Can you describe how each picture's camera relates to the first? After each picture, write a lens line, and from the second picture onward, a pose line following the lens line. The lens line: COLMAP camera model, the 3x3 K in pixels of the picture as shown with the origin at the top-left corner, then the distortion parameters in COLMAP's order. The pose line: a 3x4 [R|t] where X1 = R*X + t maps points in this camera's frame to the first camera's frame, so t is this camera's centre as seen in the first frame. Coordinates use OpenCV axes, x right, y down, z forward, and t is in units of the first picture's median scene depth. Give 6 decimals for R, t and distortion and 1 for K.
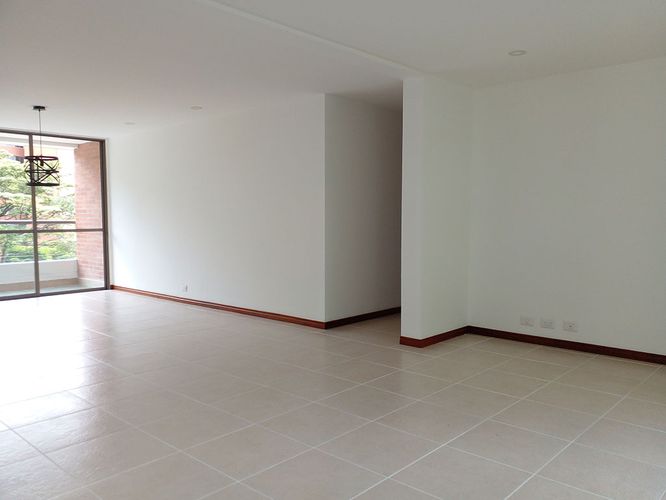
lens RADIAL K [[540.0, 0, 345.6], [0, 540.0, 250.6], [0, 0, 1]] dist [0.038055, -0.005368]
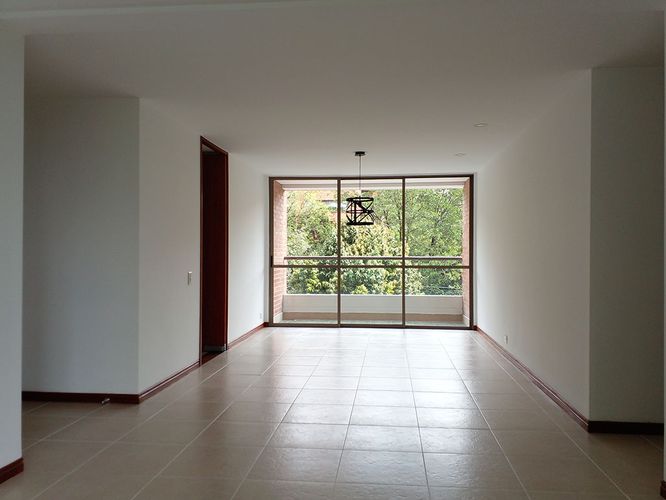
lens RADIAL K [[556.5, 0, 333.0], [0, 556.5, 250.0], [0, 0, 1]] dist [0.123134, -0.005284]
pose [[0.595940, 0.000762, -0.803029, 0.228003], [-0.055228, 0.997671, -0.040039, -0.016596], [0.801128, 0.068211, 0.594594, 0.233523]]
